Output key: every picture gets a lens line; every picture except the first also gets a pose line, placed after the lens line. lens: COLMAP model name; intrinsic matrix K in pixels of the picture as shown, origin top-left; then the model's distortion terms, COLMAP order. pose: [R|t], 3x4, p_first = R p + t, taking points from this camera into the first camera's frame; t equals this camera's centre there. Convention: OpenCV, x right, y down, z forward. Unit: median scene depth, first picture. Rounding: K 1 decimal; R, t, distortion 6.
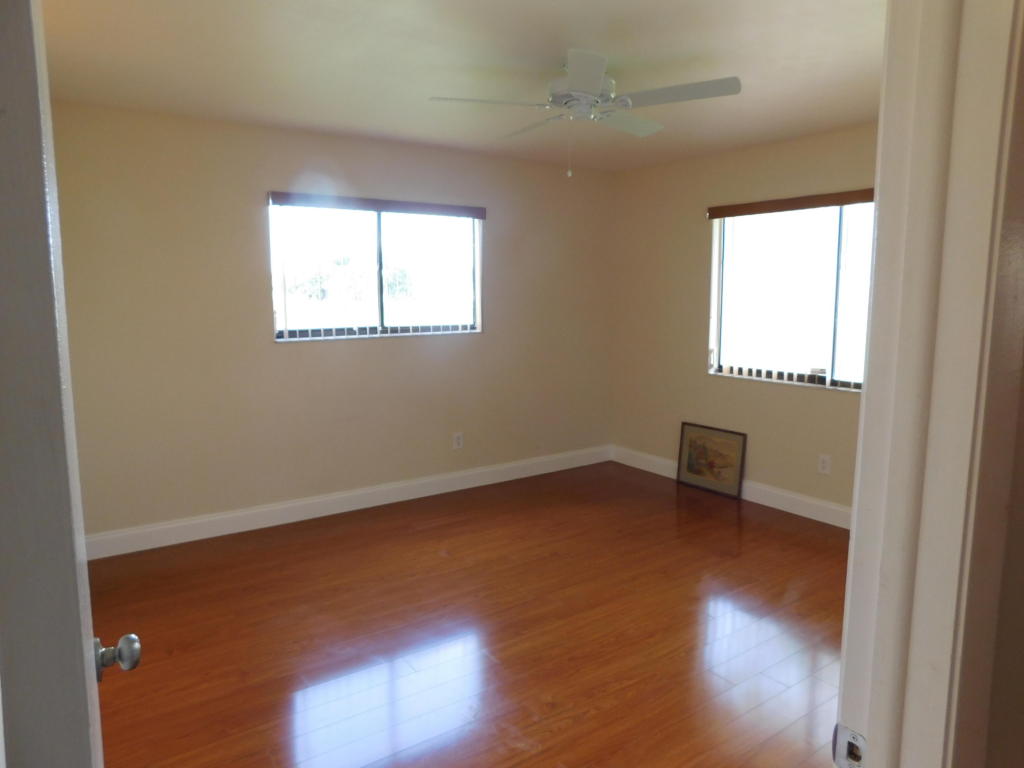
lens RADIAL K [[674.6, 0, 514.9], [0, 674.6, 382.2], [0, 0, 1]] dist [-0.026580, 0.000012]
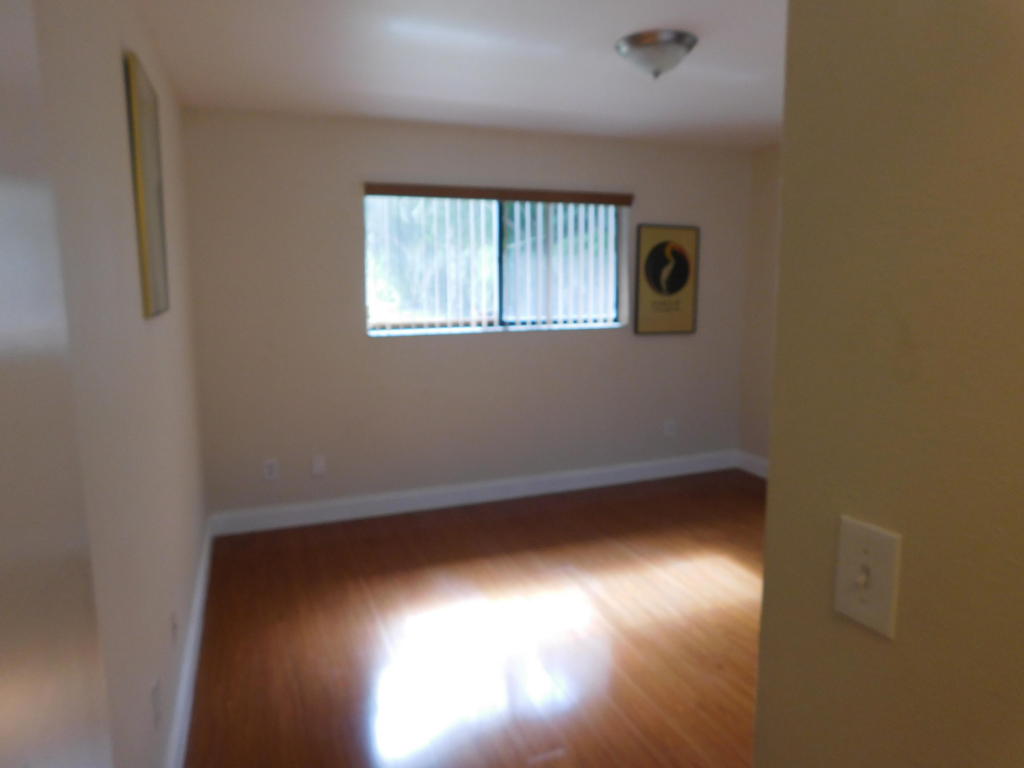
lens RADIAL K [[674.6, 0, 514.9], [0, 674.6, 382.2], [0, 0, 1]] dist [-0.026580, 0.000012]
pose [[0.969702, 0.026513, -0.242849, 0.057557], [-0.023657, 0.999613, 0.014670, -0.005401], [0.243144, -0.008480, 0.969953, 0.043745]]
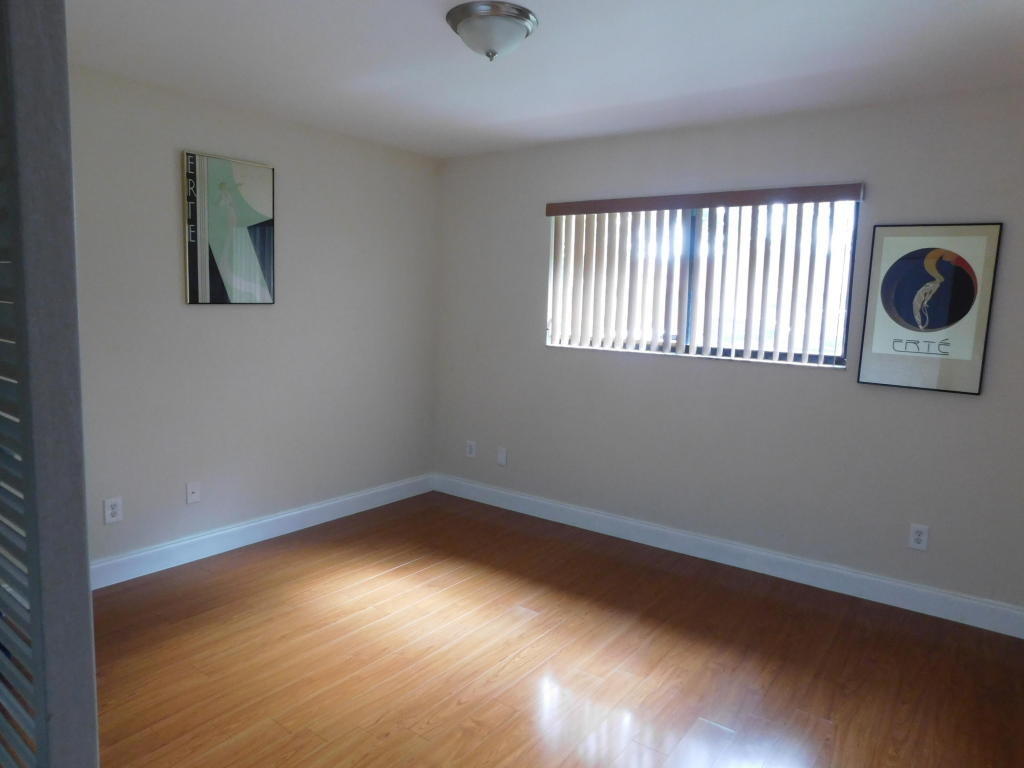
lens RADIAL K [[674.6, 0, 514.9], [0, 674.6, 382.2], [0, 0, 1]] dist [-0.026580, 0.000012]
pose [[0.287206, 0.118752, -0.950479, 0.559479], [-0.160264, 0.984255, 0.074545, -0.066120], [0.944366, 0.130918, 0.301716, 0.551972]]
